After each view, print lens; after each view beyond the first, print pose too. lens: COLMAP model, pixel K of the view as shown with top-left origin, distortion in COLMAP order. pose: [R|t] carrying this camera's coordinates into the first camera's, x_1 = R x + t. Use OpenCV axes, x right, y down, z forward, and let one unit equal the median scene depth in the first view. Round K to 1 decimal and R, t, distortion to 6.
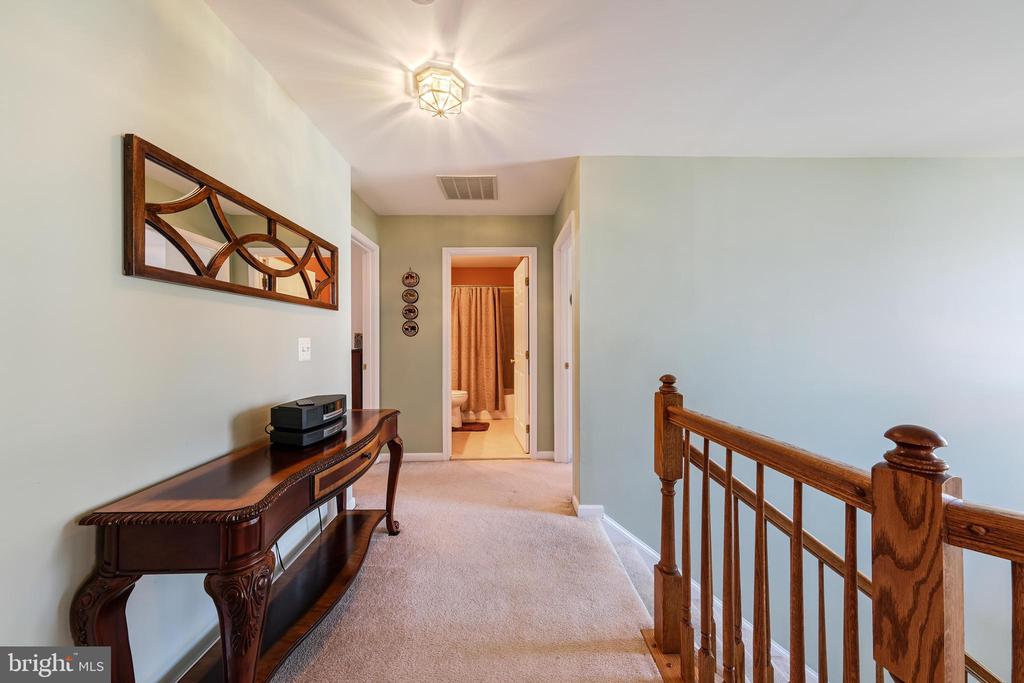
lens RADIAL K [[352.1, 0, 534.5], [0, 352.1, 340.4], [0, 0, 1]] dist [-0.005129, 0.001184]
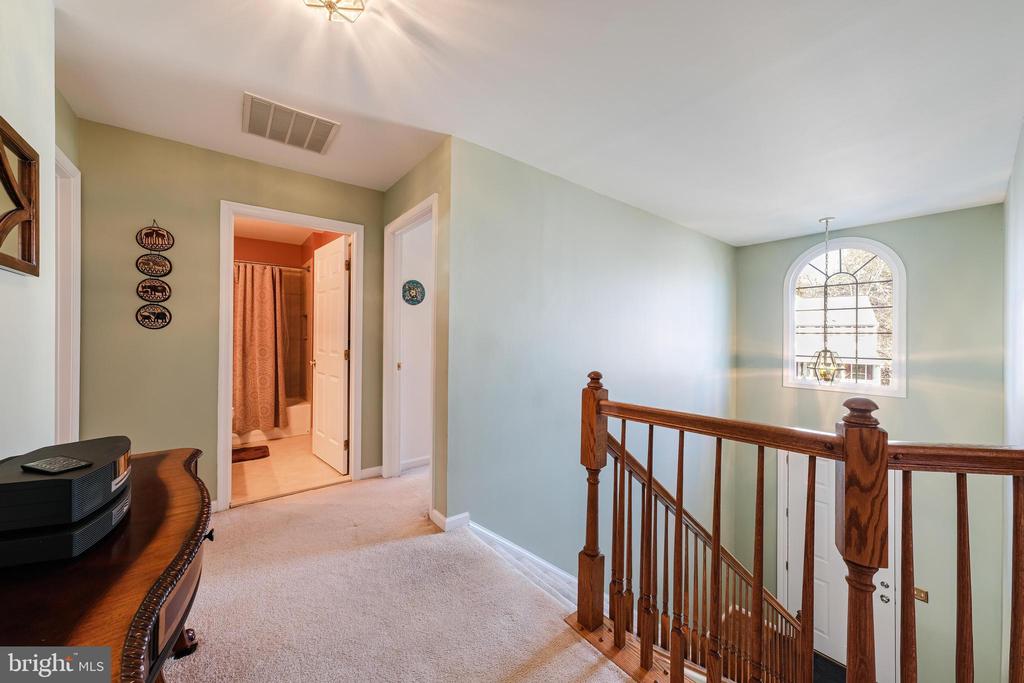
lens RADIAL K [[352.1, 0, 516.8], [0, 352.1, 340.2], [0, 0, 1]] dist [-0.005129, 0.001184]
pose [[0.815250, 0.005290, 0.579085, -0.250404], [-0.009074, 0.999952, 0.003639, 0.000441], [-0.579038, -0.008221, 0.815259, 0.150806]]
